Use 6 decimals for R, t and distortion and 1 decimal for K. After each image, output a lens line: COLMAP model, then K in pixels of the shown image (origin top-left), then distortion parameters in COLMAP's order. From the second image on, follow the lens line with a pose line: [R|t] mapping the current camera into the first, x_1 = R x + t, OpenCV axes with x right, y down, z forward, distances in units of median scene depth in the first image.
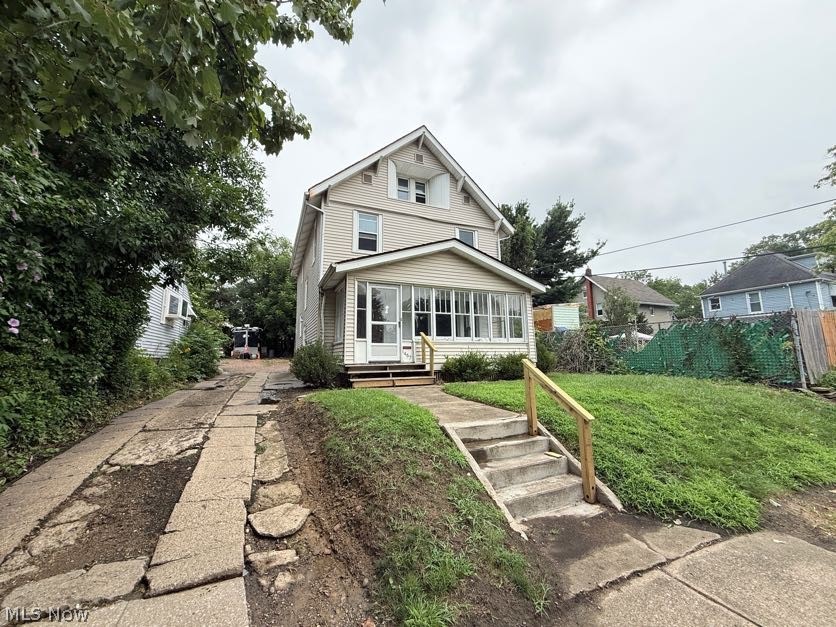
lens RADIAL K [[332.6, 0, 415.7], [0, 332.6, 311.3], [0, 0, 1]] dist [0.000663, 0.000108]
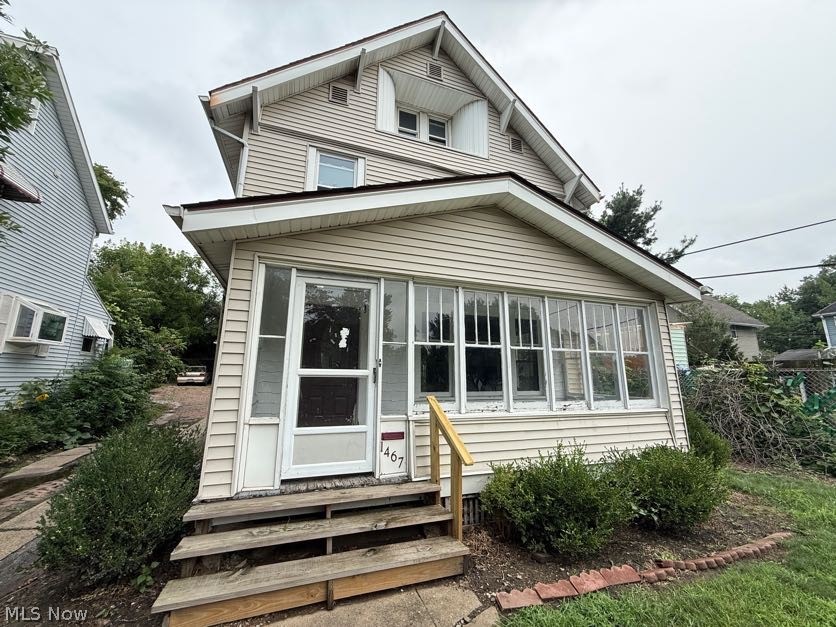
lens RADIAL K [[332.6, 0, 415.7], [0, 332.6, 311.3], [0, 0, 1]] dist [0.000663, 0.000108]
pose [[0.997583, 0.005071, -0.069301, 0.022972], [-0.008625, 0.998657, -0.051086, -0.014742], [0.068949, 0.051561, 0.996287, 0.512615]]
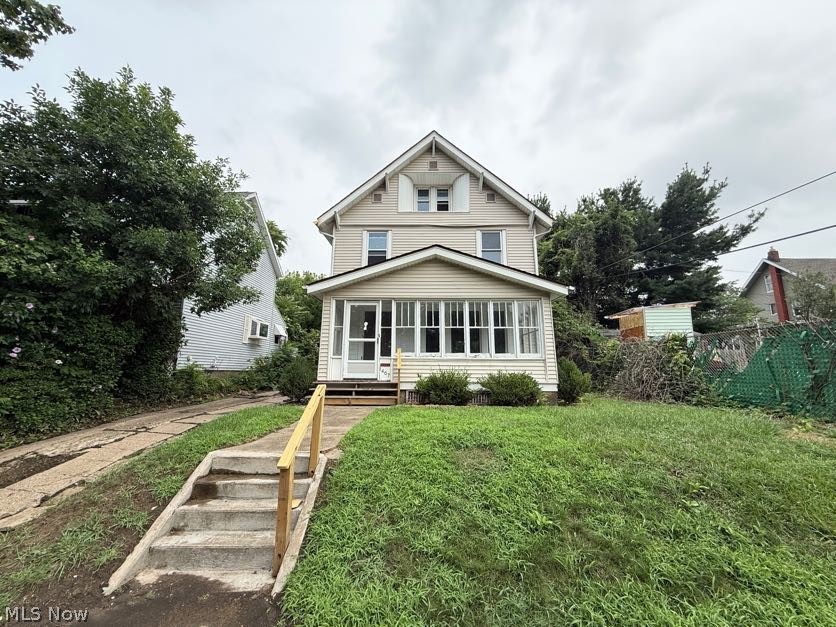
lens RADIAL K [[332.6, 0, 415.7], [0, 332.6, 311.3], [0, 0, 1]] dist [0.000663, 0.000108]
pose [[0.908667, -0.058296, -0.413432, 0.390411], [0.043255, 0.998020, -0.045658, 0.002254], [0.415276, 0.023605, 0.909389, 0.135125]]
